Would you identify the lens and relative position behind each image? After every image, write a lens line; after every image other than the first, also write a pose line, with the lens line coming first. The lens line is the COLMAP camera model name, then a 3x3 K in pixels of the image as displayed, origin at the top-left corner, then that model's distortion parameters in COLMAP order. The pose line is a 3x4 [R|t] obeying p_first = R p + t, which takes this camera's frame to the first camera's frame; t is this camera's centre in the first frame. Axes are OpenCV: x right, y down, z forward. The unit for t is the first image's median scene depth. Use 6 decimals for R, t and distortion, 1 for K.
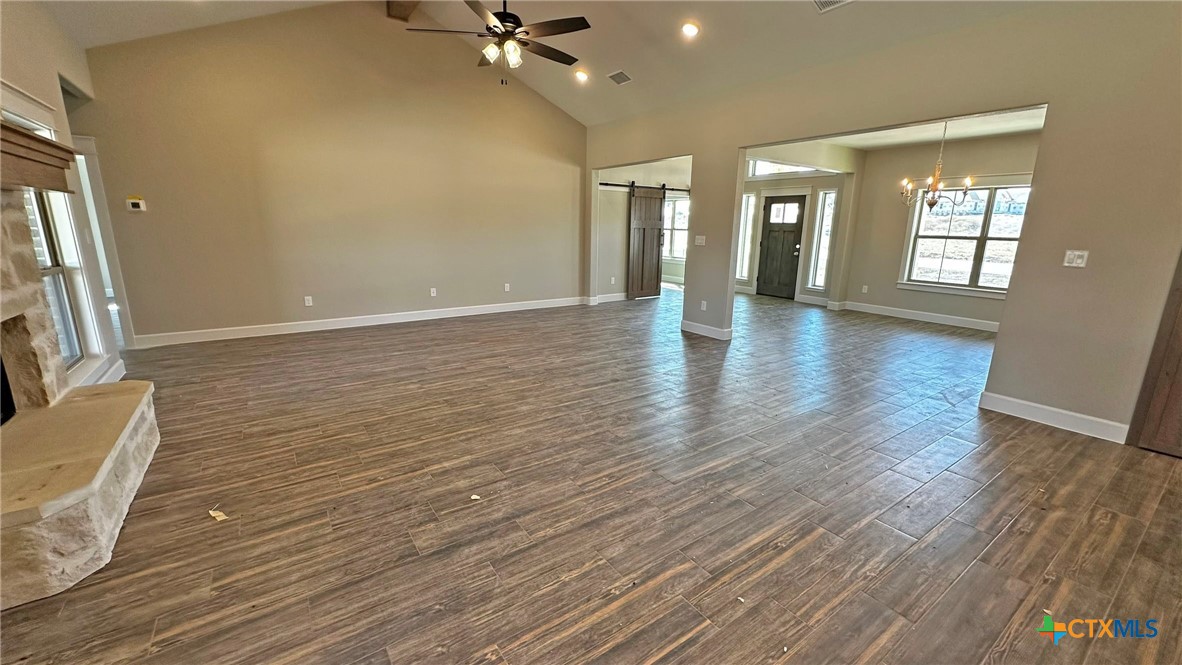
lens RADIAL K [[469.6, 0, 592.9], [0, 469.6, 330.0], [0, 0, 1]] dist [0.000023, 0.000330]
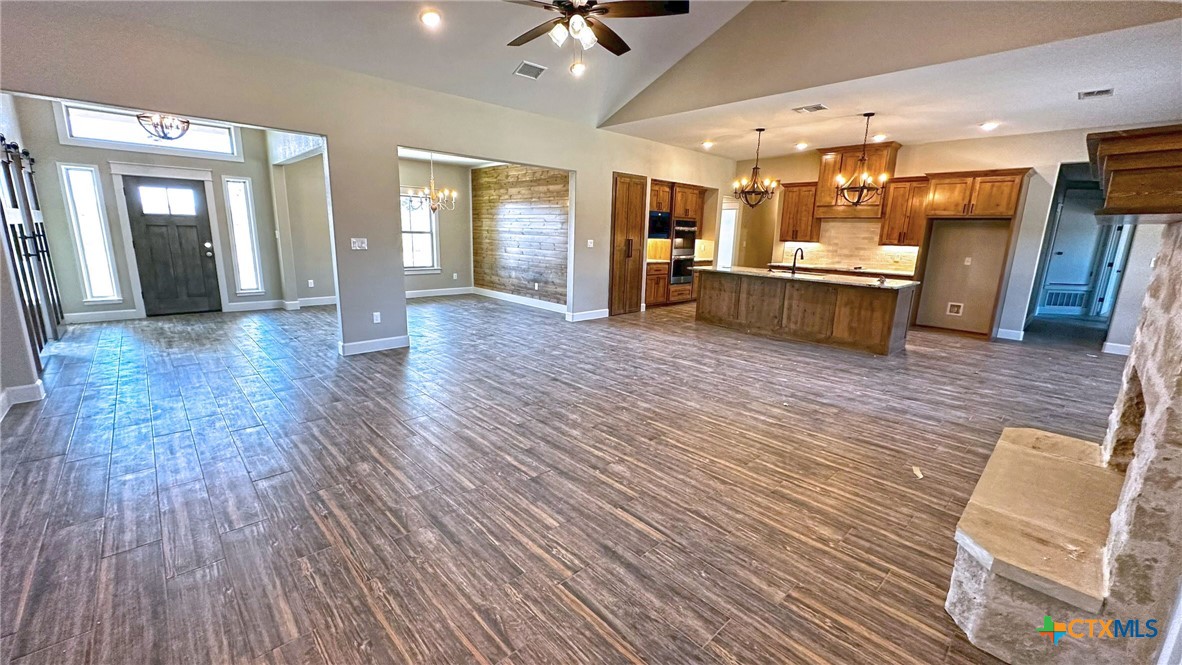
lens RADIAL K [[469.6, 0, 589.3], [0, 469.6, 329.8], [0, 0, 1]] dist [0.000023, 0.000330]
pose [[-0.142245, -0.225724, 0.963751, -0.886458], [0.188907, 0.949565, 0.250283, -0.230835], [-0.971638, 0.217660, -0.092430, 0.928512]]
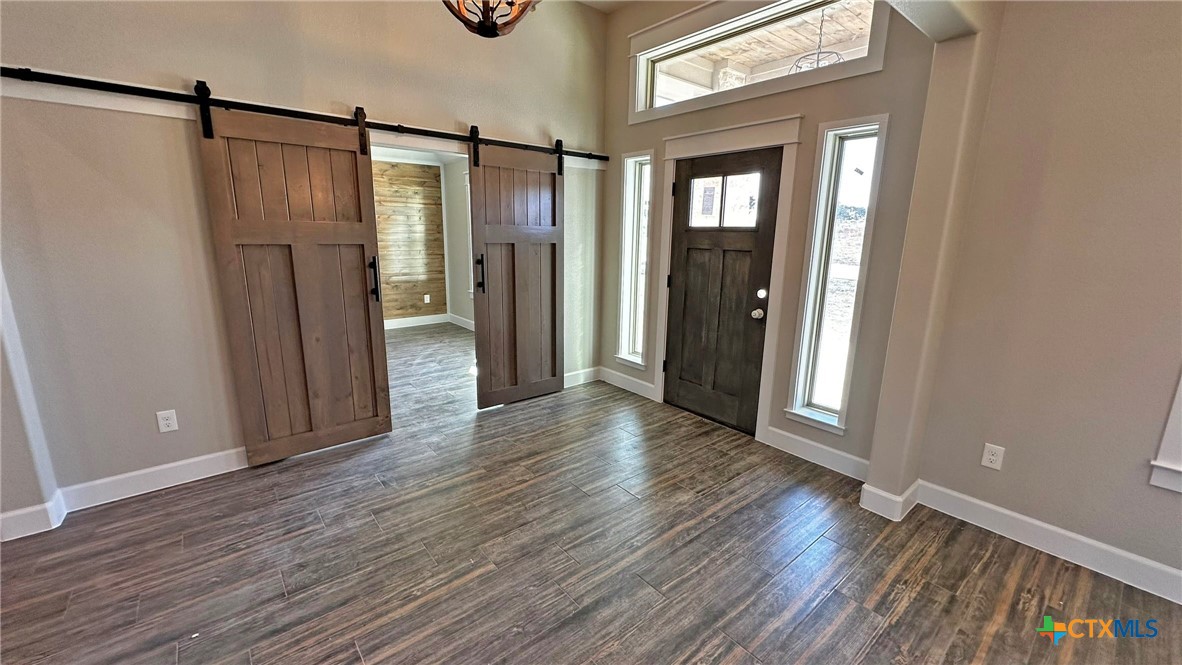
lens RADIAL K [[469.6, 0, 590.6], [0, 469.6, 328.7], [0, 0, 1]] dist [0.000023, 0.000330]
pose [[0.996564, -0.017007, 0.081064, 0.539807], [0.017874, 0.999790, -0.009985, -0.292042], [-0.080877, 0.011400, 0.996659, 1.275623]]
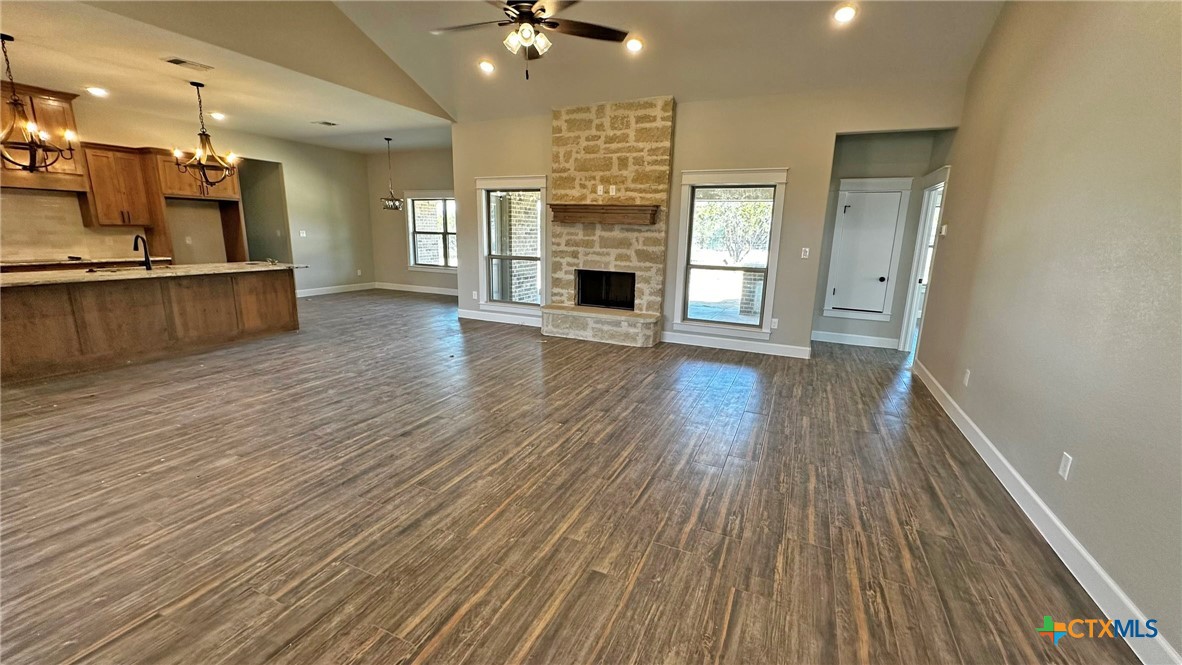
lens RADIAL K [[469.6, 0, 590.1], [0, 469.6, 332.3], [0, 0, 1]] dist [0.000023, 0.000330]
pose [[-0.862023, 0.071455, -0.501807, 0.149438], [-0.148644, 0.910848, 0.385046, -0.354556], [0.484583, 0.406510, -0.774551, 1.551271]]
